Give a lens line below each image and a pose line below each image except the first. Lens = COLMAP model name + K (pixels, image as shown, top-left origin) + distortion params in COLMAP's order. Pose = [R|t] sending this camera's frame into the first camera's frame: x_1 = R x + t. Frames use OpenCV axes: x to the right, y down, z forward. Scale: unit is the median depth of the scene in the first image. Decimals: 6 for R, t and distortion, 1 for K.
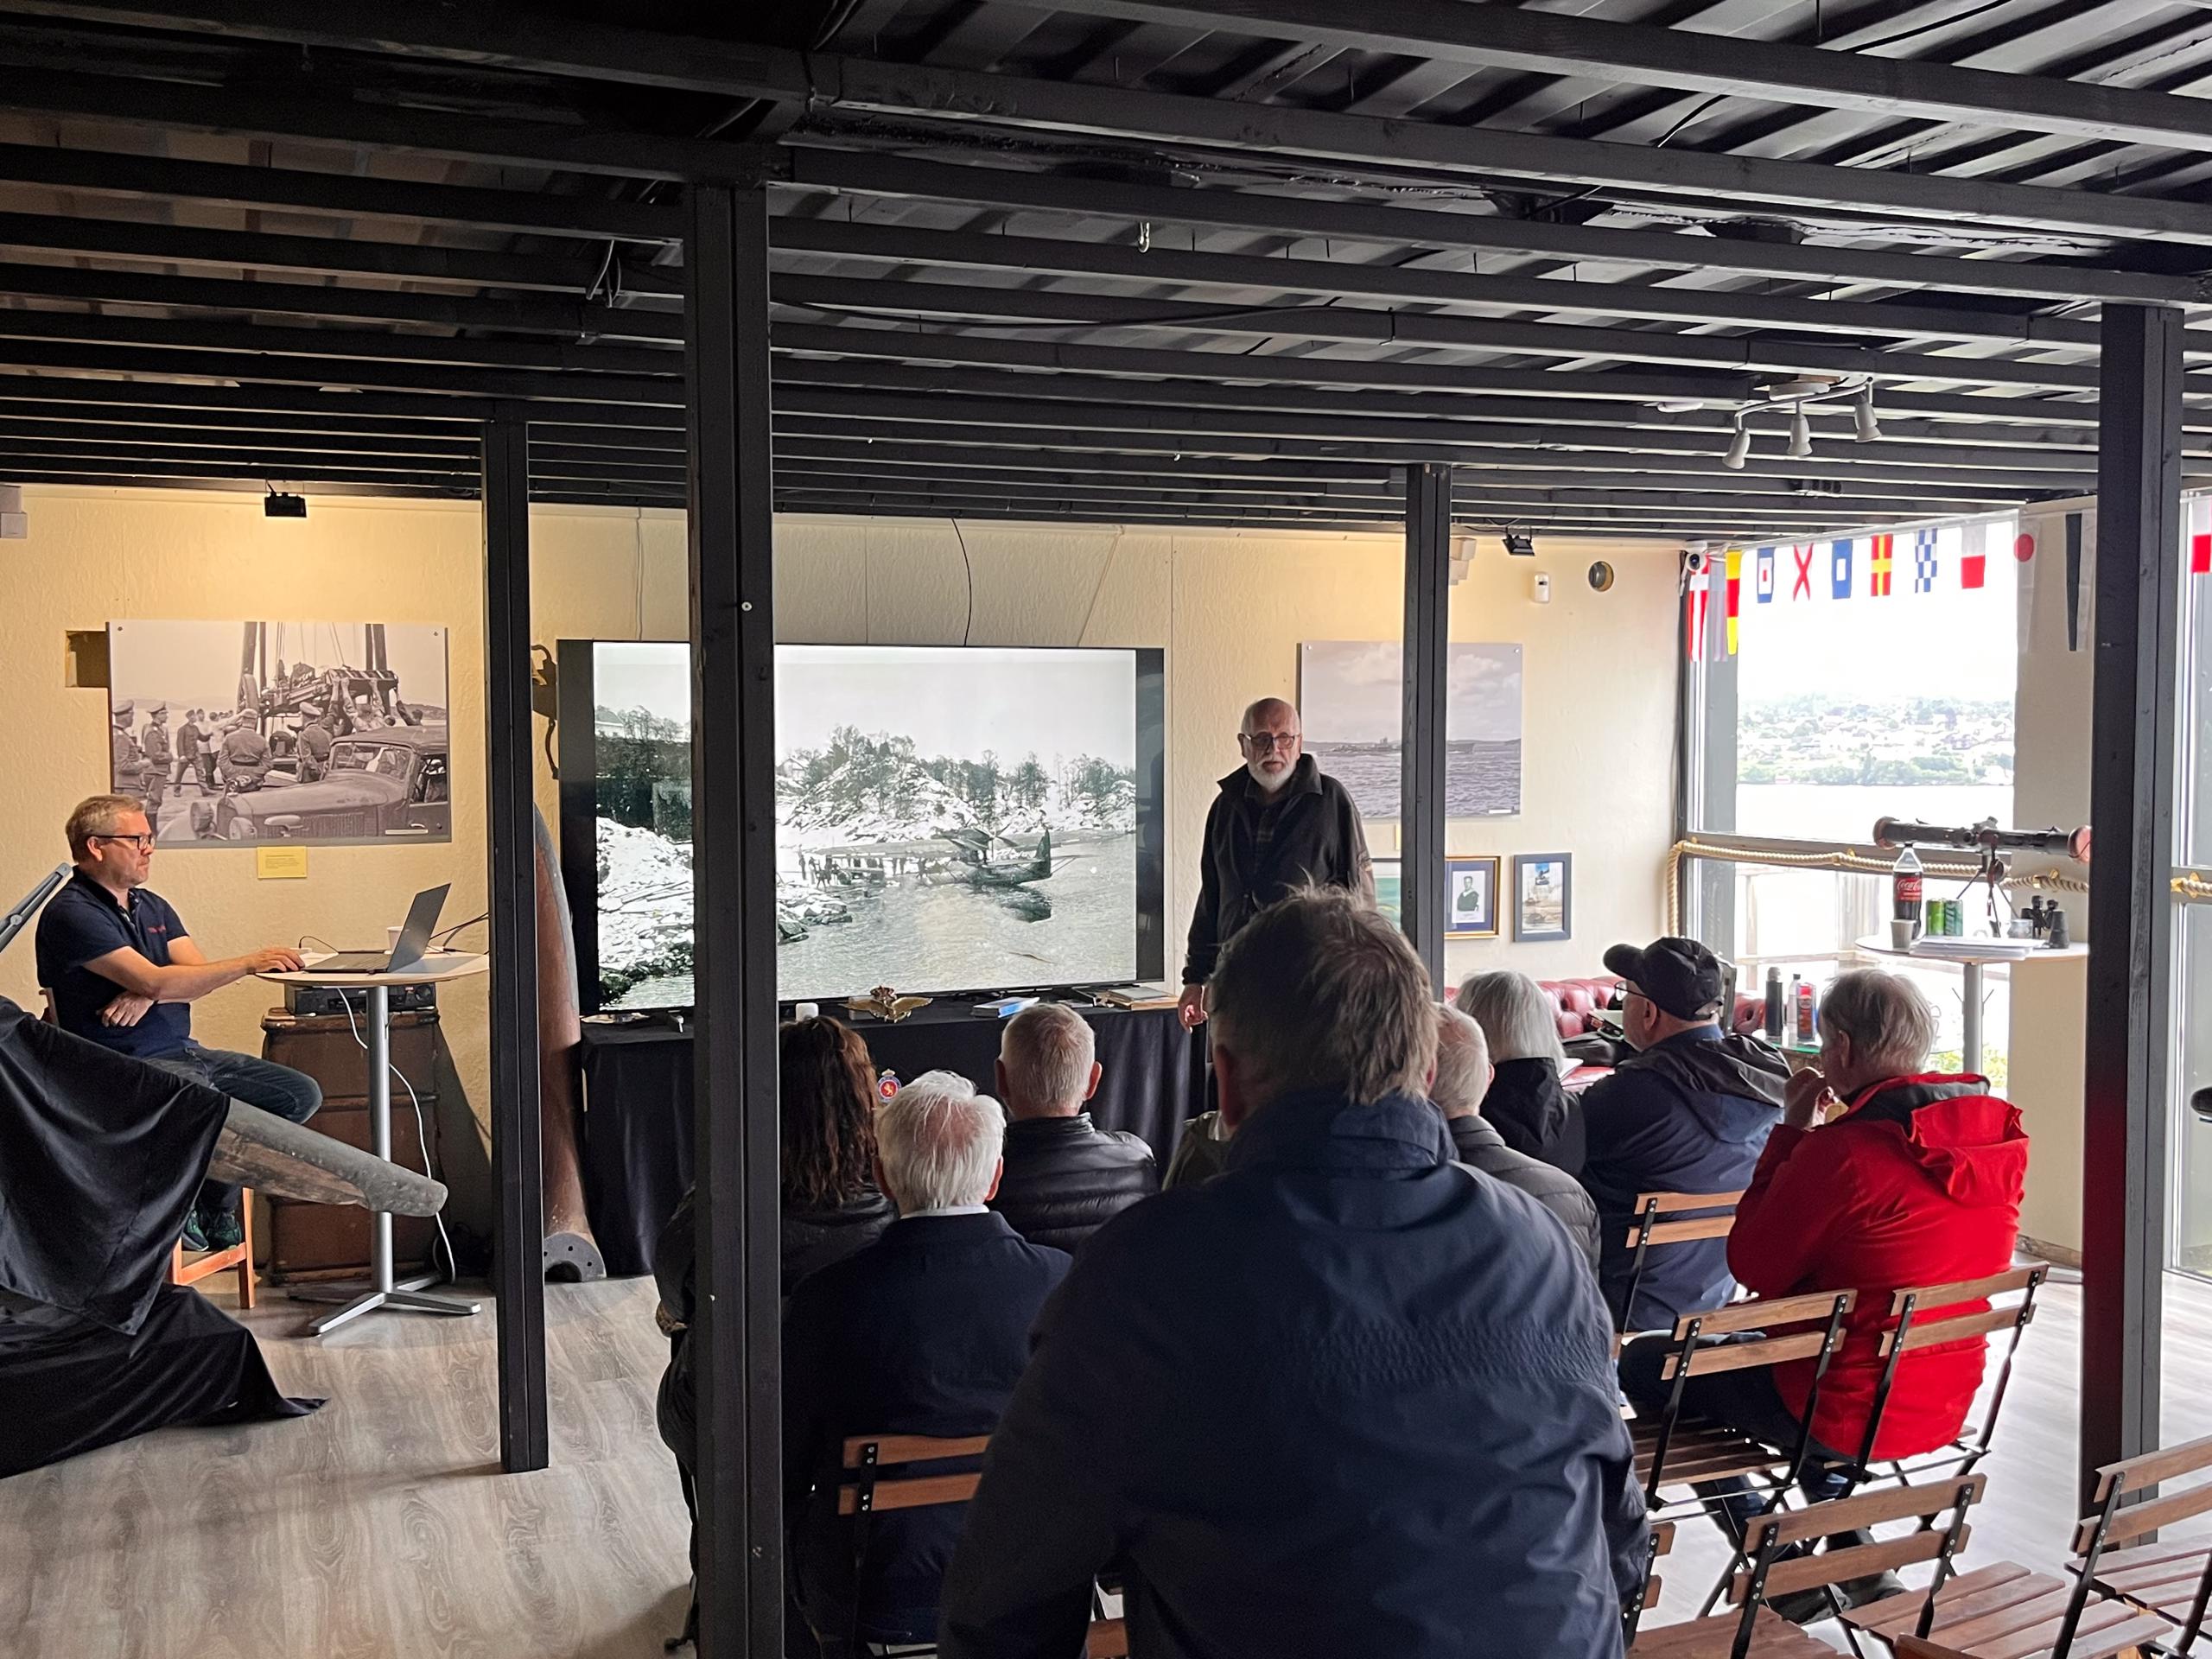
lens RADIAL K [[2127.6, 0, 1097.3], [0, 2127.6, 839.2], [0, 0, 1]] dist [0.001009, 0.000000]
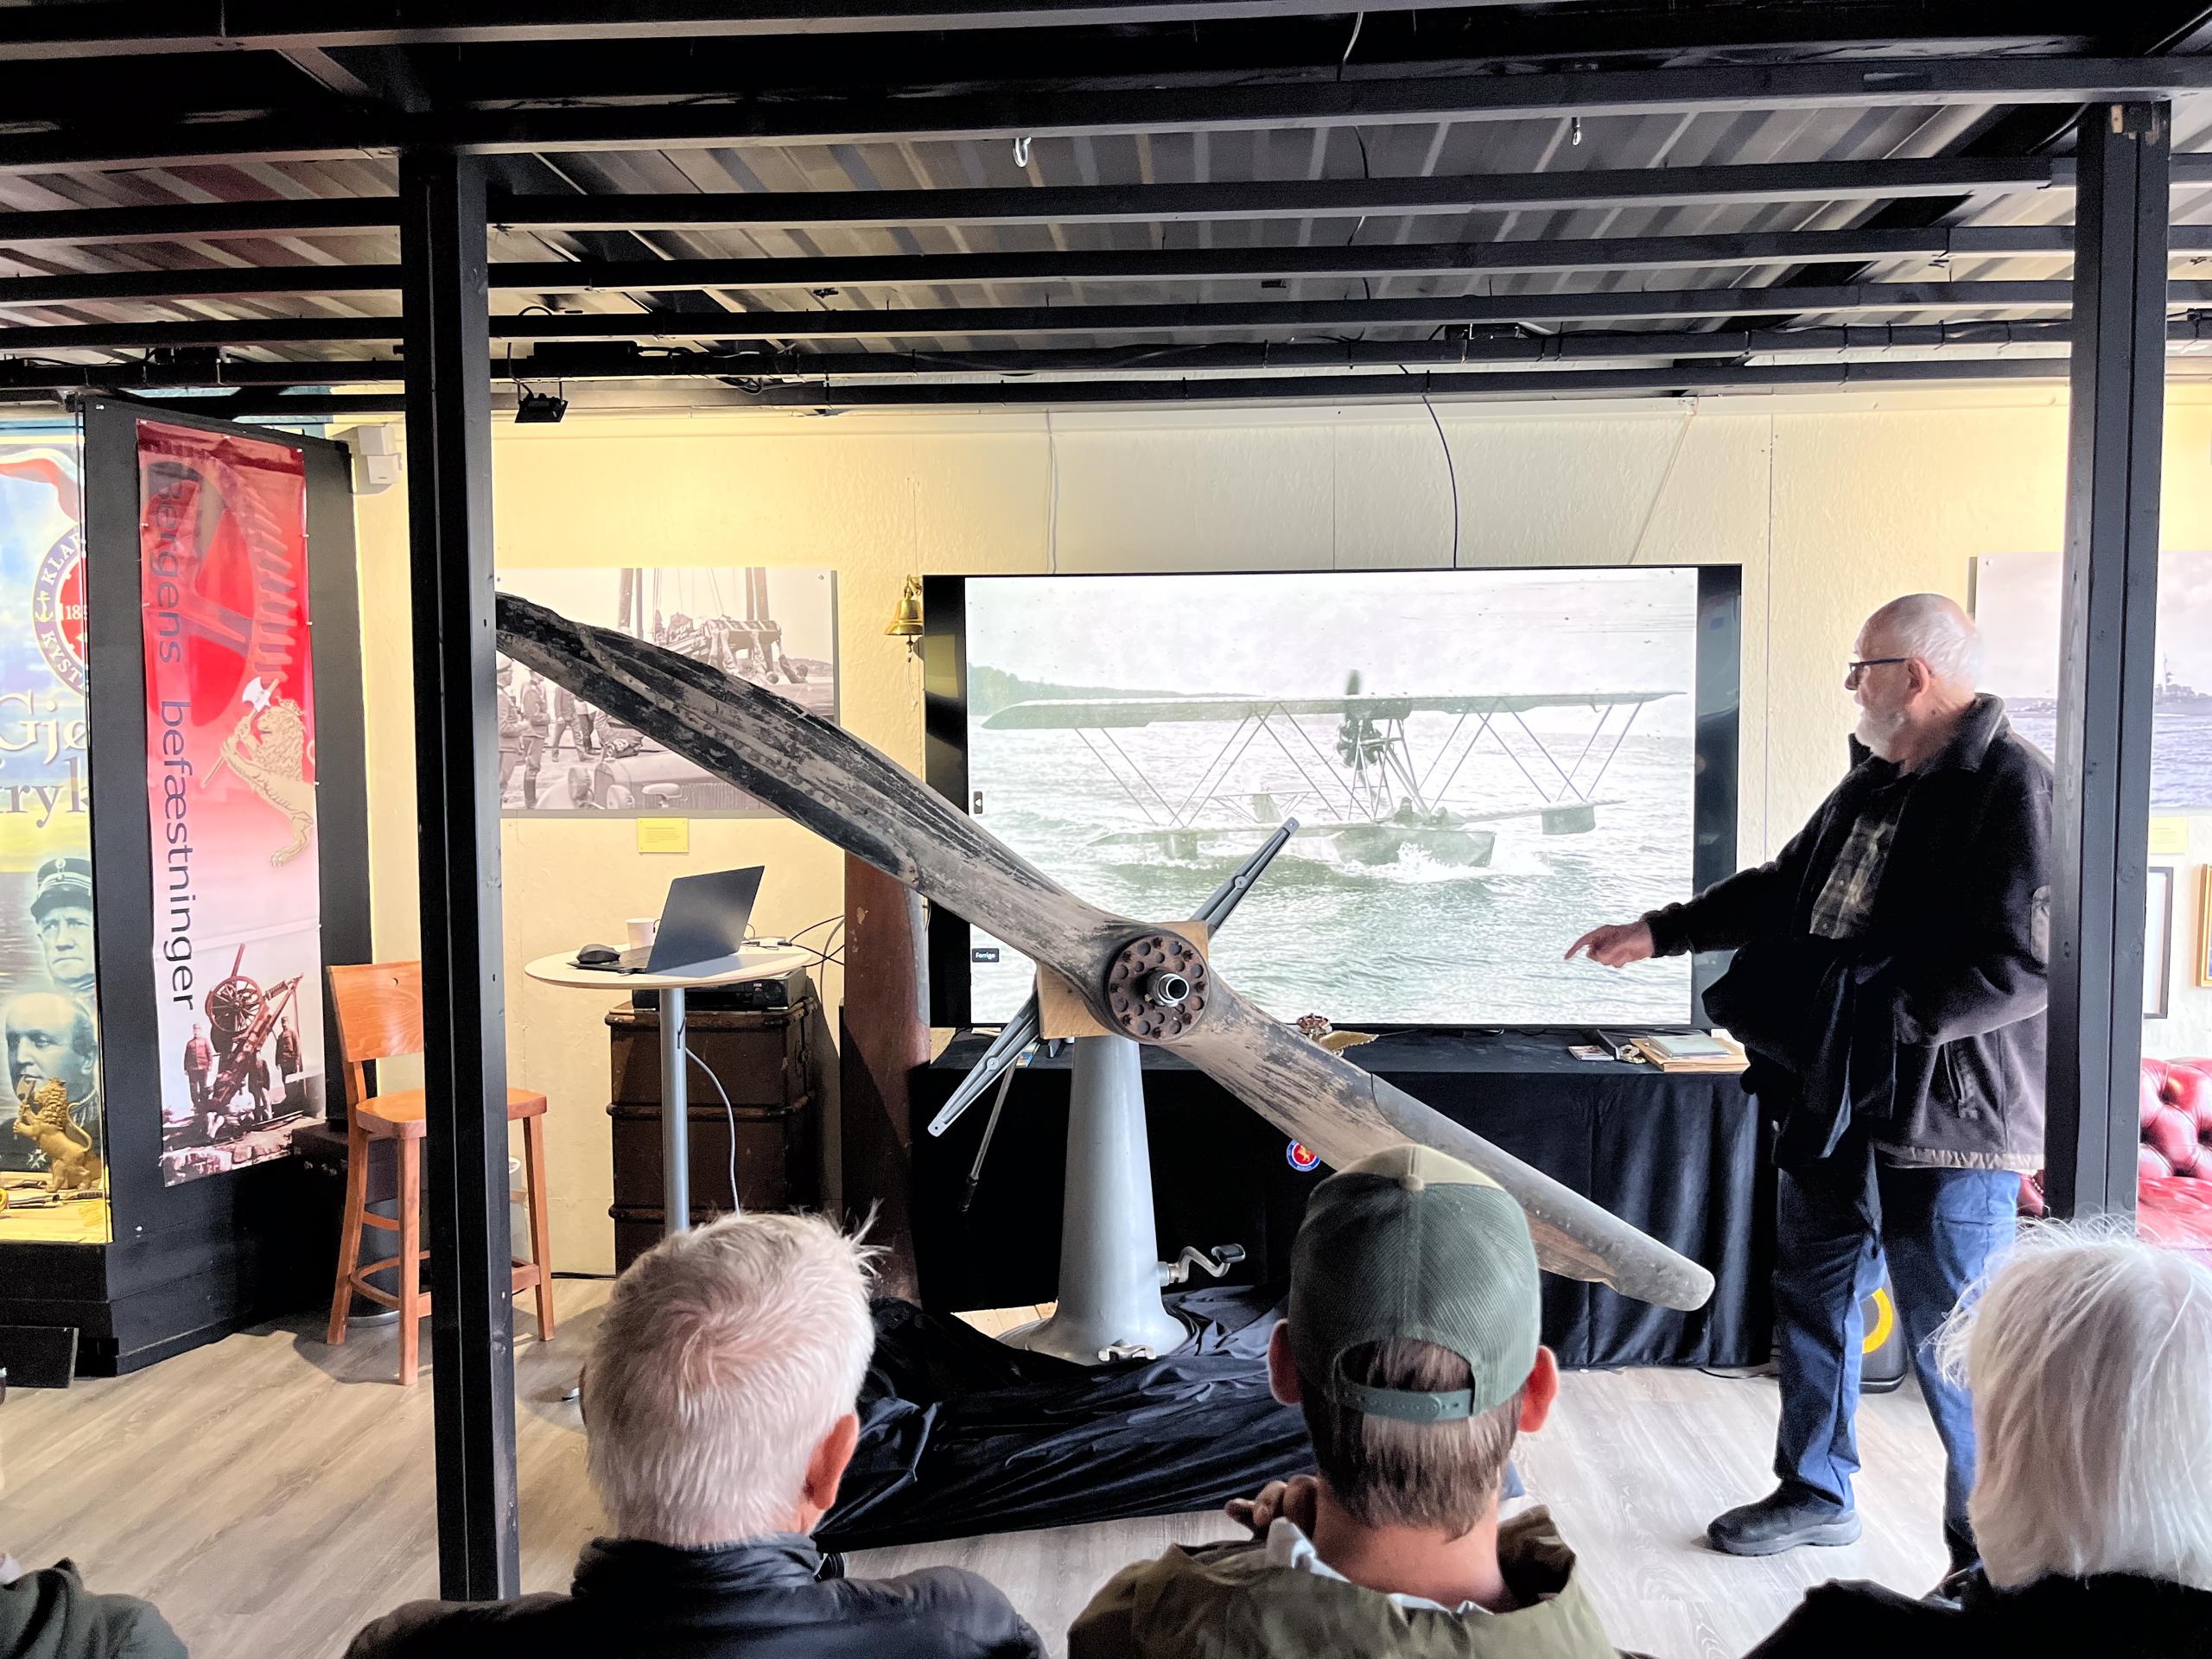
lens RADIAL K [[1674.7, 0, 1114.6], [0, 1674.7, 837.7], [0, 0, 1]] dist [0.028696, -0.043754]
pose [[0.897718, 0.025997, -0.439803, 0.102414], [-0.019111, 0.999616, 0.020079, -0.006047], [0.440156, -0.009620, 0.897870, 0.438066]]
